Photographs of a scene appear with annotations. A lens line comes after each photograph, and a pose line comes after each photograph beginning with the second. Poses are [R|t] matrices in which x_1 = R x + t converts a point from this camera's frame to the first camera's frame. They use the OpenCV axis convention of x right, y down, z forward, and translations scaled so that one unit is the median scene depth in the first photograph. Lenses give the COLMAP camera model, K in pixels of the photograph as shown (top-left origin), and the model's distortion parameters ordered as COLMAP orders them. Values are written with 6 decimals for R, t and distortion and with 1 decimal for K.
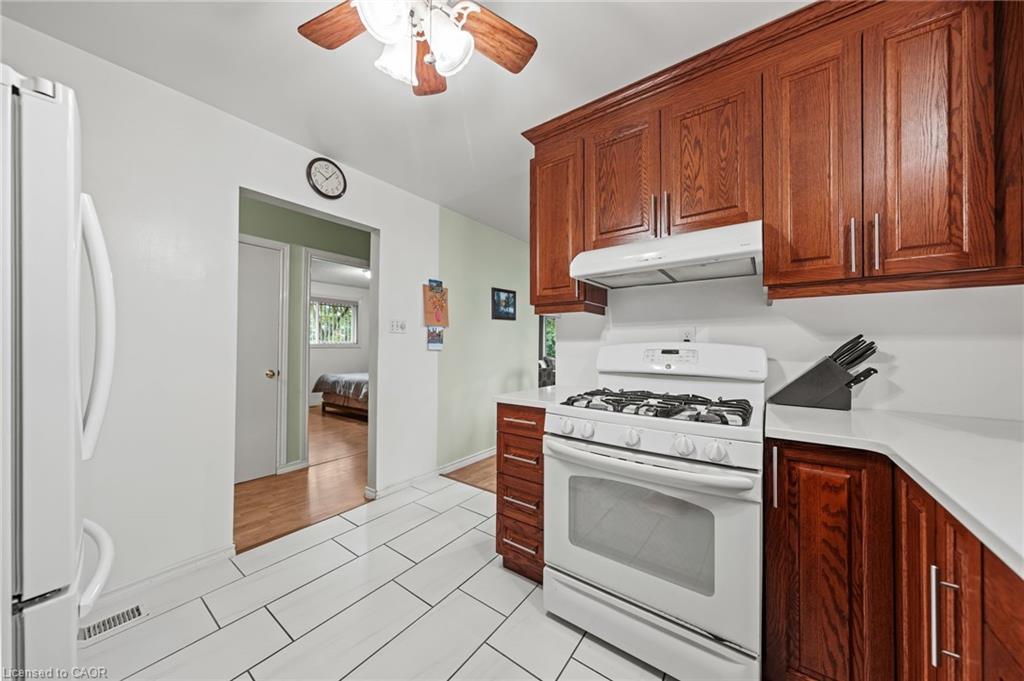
lens RADIAL K [[349.9, 0, 510.5], [0, 349.9, 342.6], [0, 0, 1]] dist [0.000873, -0.000171]
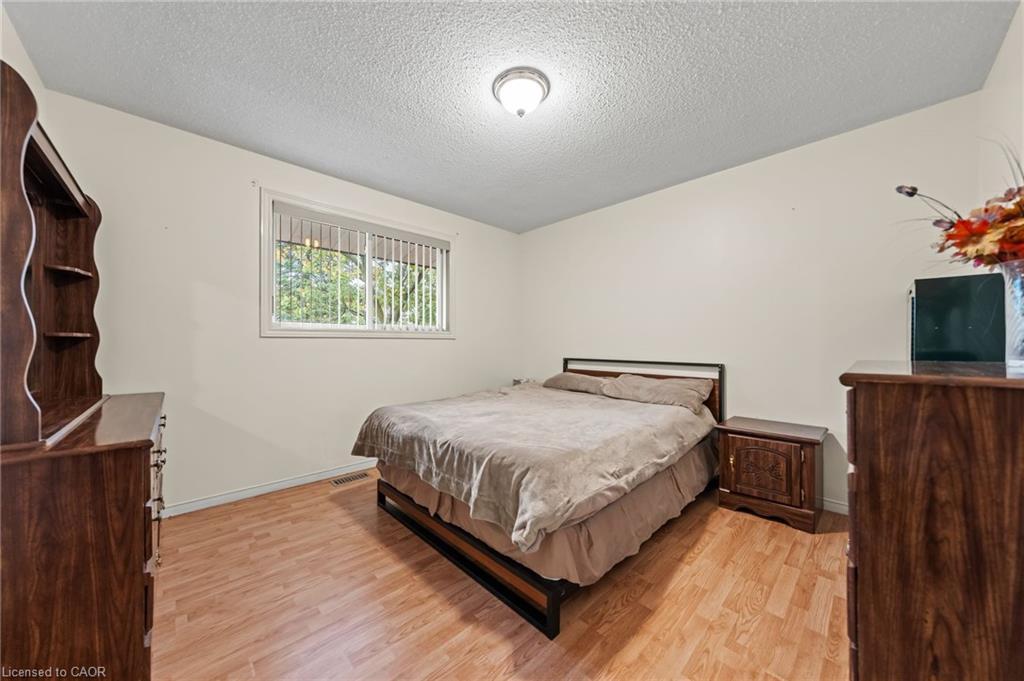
lens RADIAL K [[349.9, 0, 509.6], [0, 349.9, 342.2], [0, 0, 1]] dist [0.000873, -0.000171]
pose [[0.987061, -0.006110, -0.160231, -0.342131], [0.007022, 0.999962, 0.005122, 0.021757], [0.160193, -0.006181, 0.987066, 0.663065]]
